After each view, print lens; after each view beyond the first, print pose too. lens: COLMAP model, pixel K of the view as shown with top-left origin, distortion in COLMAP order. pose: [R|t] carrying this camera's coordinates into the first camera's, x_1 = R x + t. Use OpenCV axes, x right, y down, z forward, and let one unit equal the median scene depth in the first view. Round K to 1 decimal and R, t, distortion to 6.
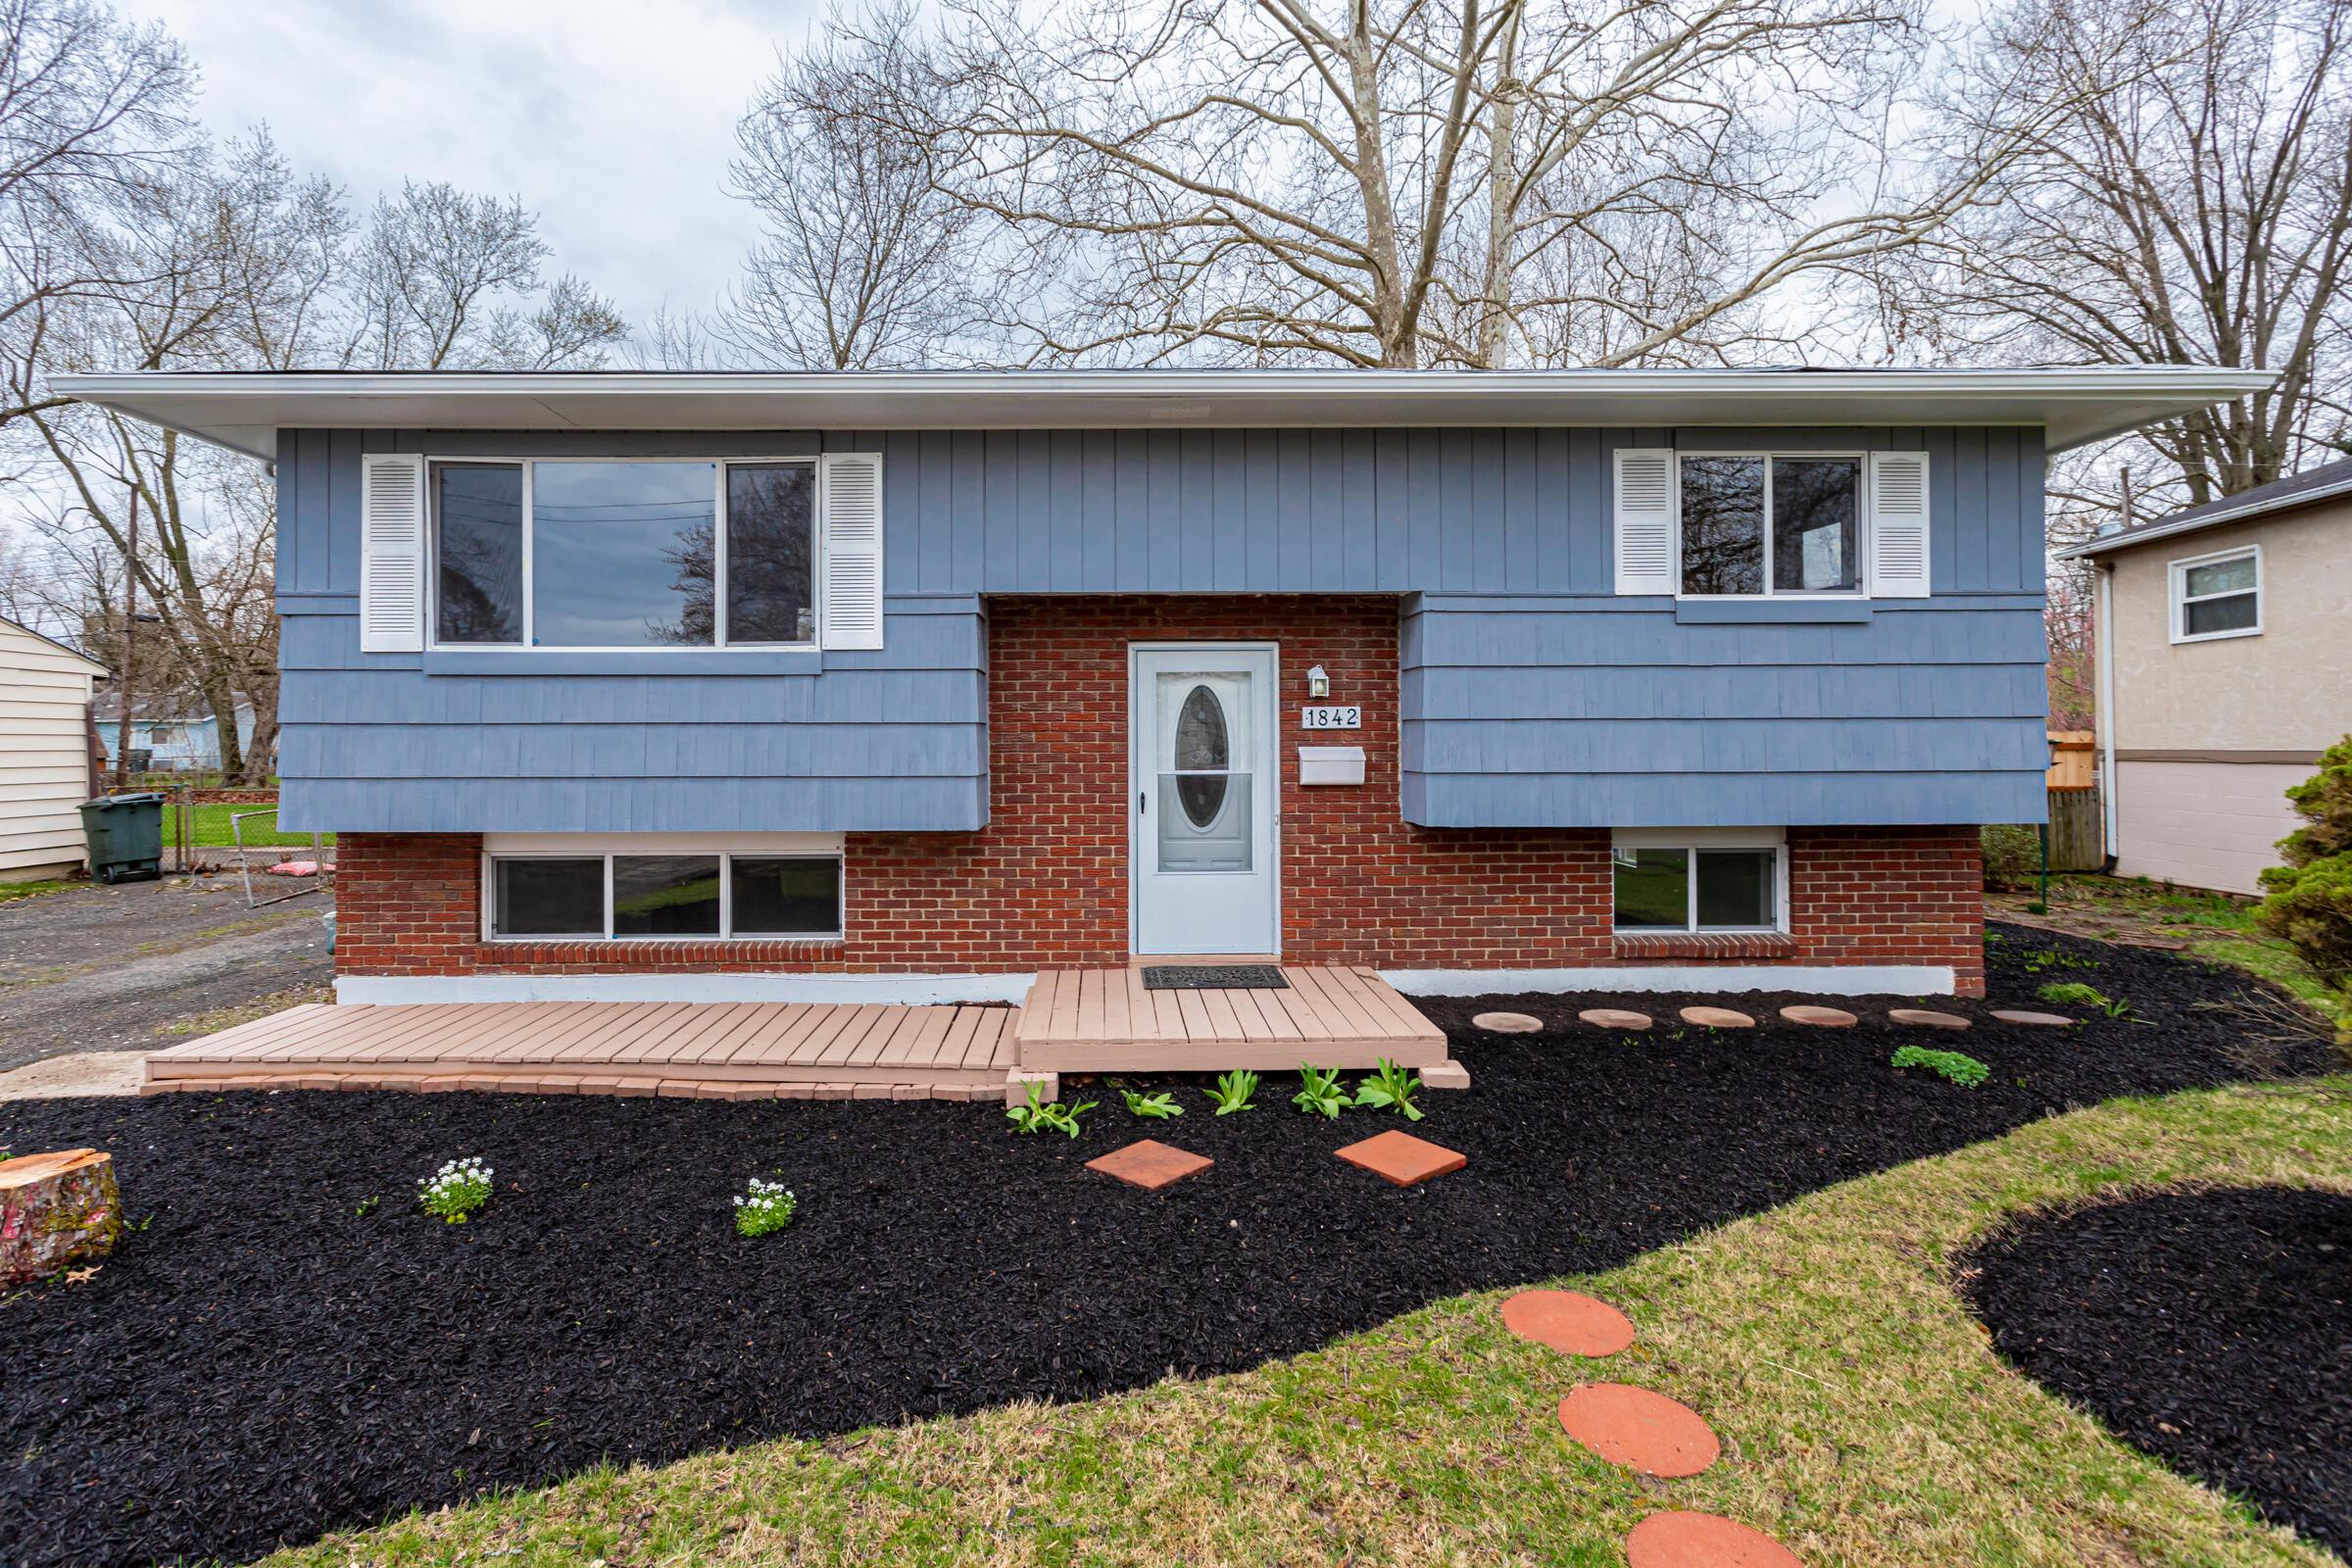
lens RADIAL K [[1201.5, 0, 1129.3], [0, 1201.5, 726.4], [0, 0, 1]] dist [-0.002027, 0.002281]
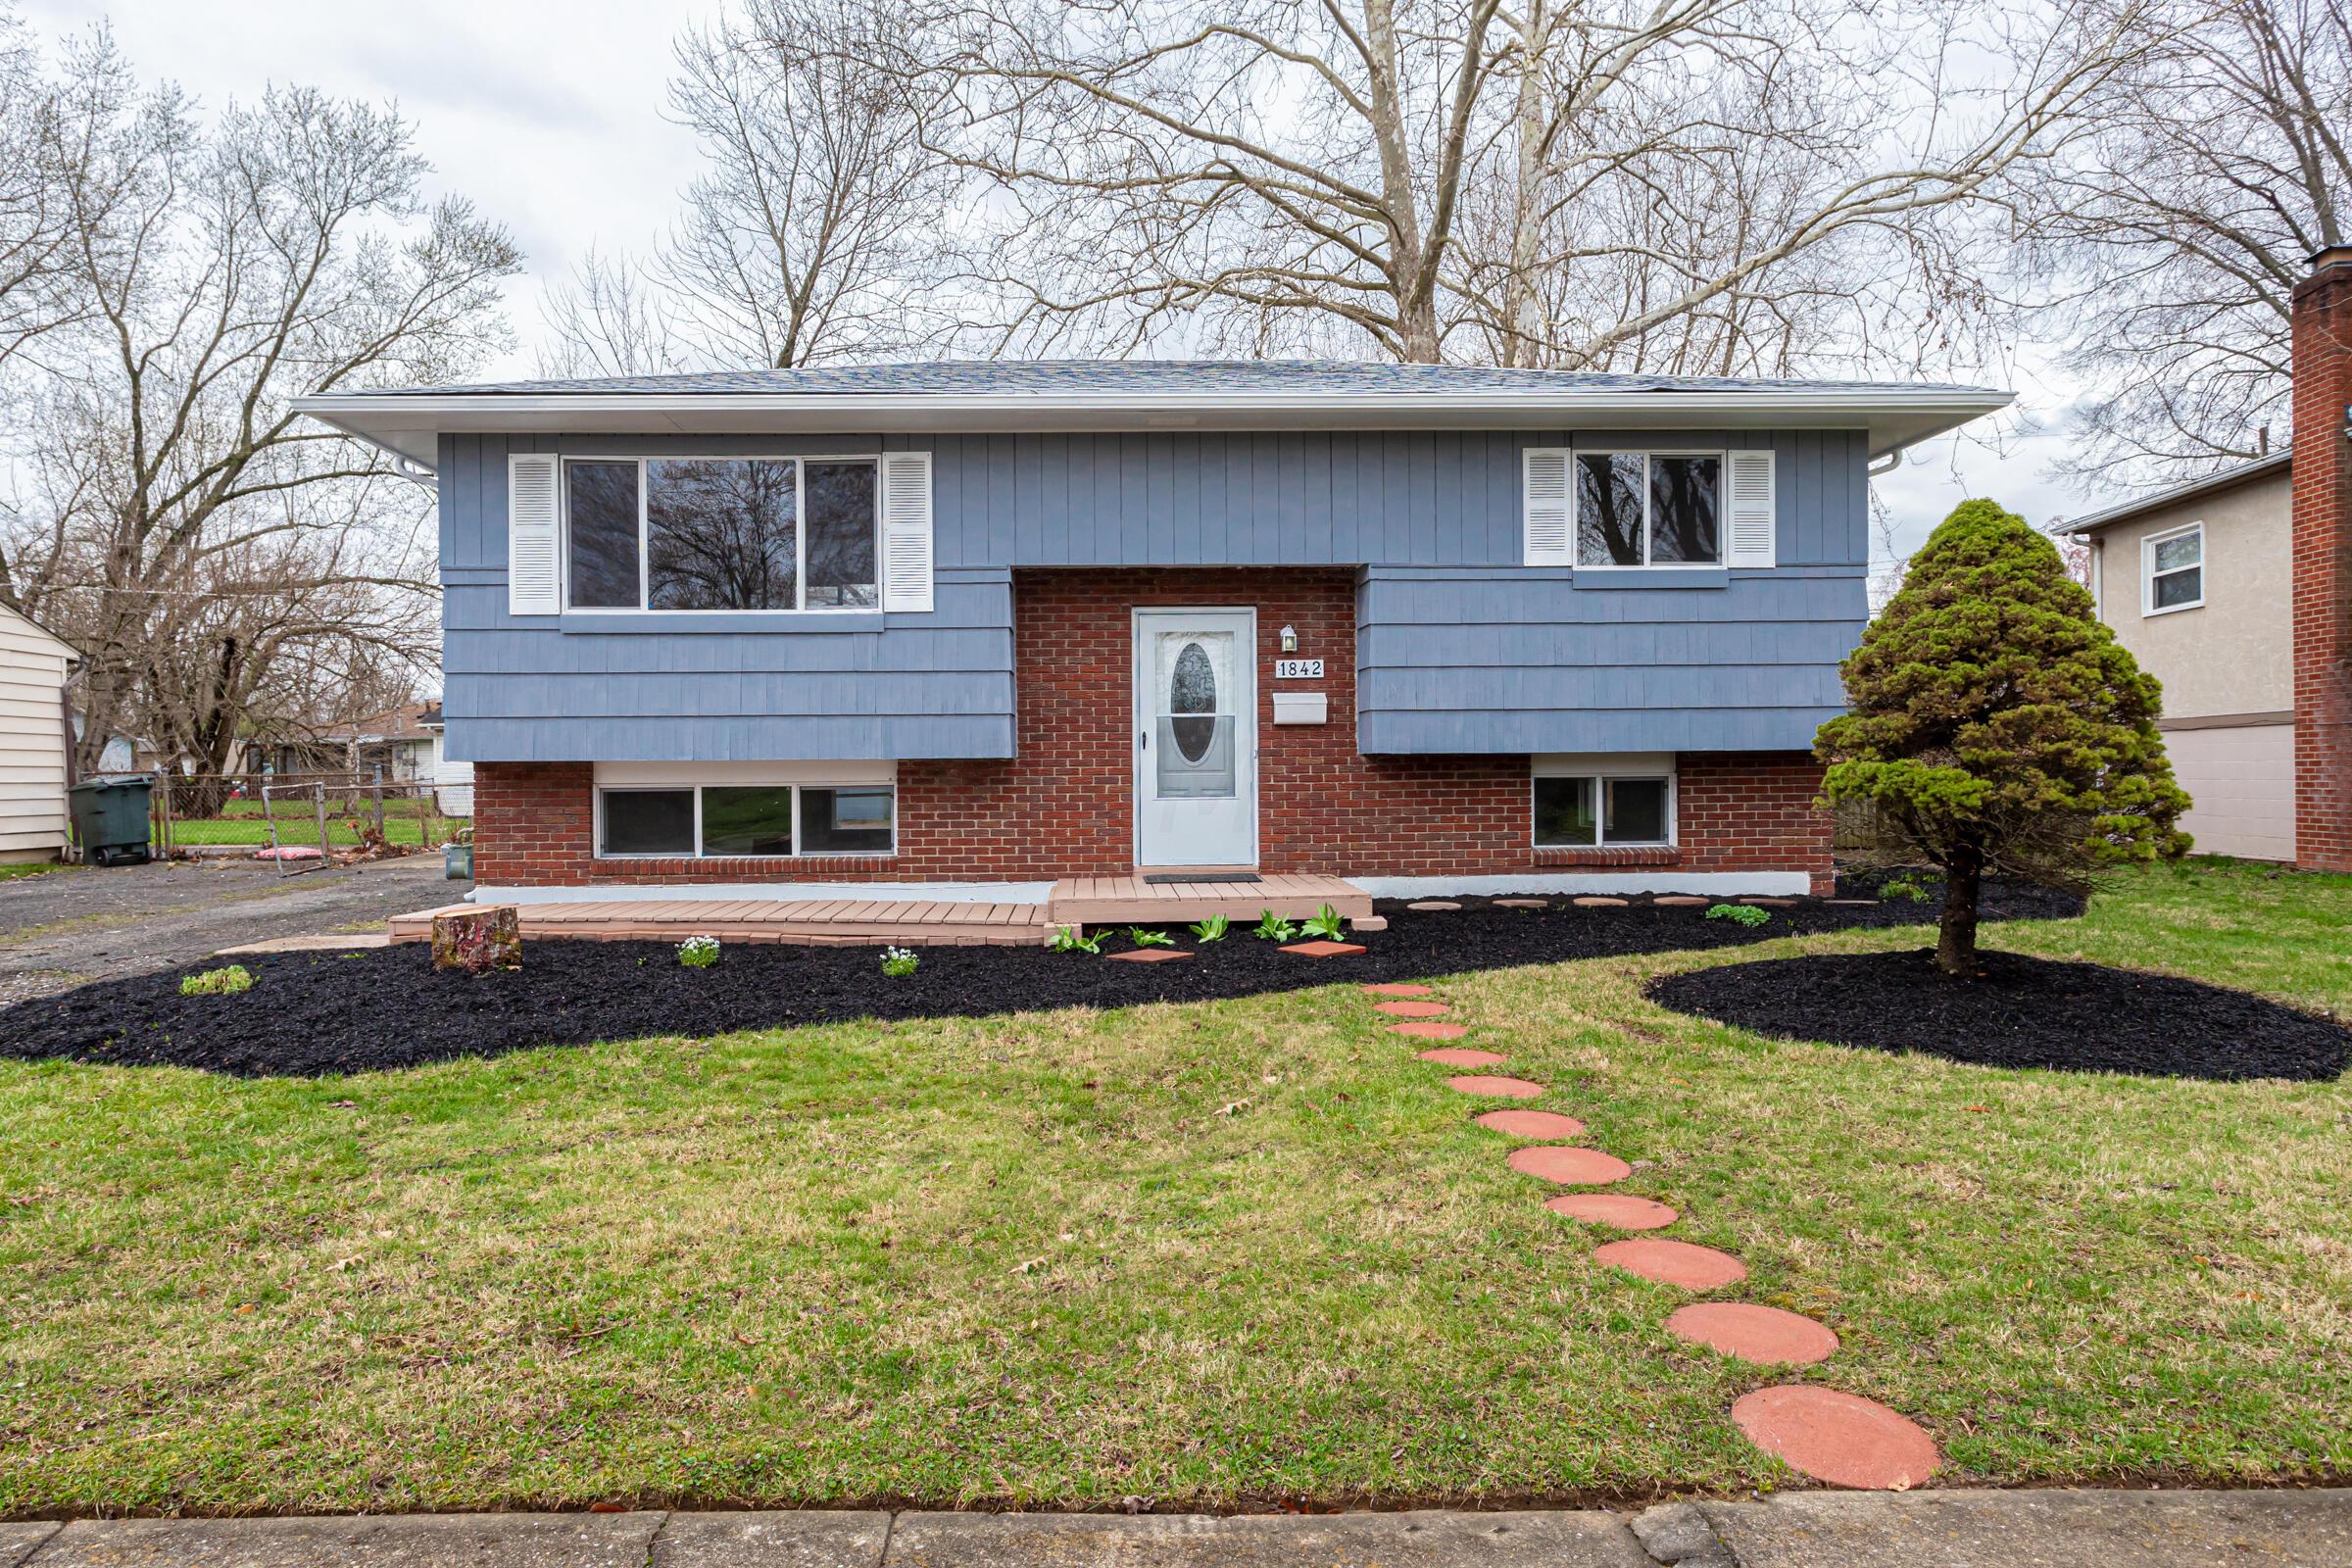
lens RADIAL K [[1623.6, 0, 1164.0], [0, 1623.6, 786.5], [0, 0, 1]] dist [-0.009066, 0.000775]
pose [[0.999701, -0.005473, 0.023819, -0.007858], [0.005065, 0.999840, 0.017153, 0.082388], [-0.023909, -0.017027, 0.999569, -0.631763]]
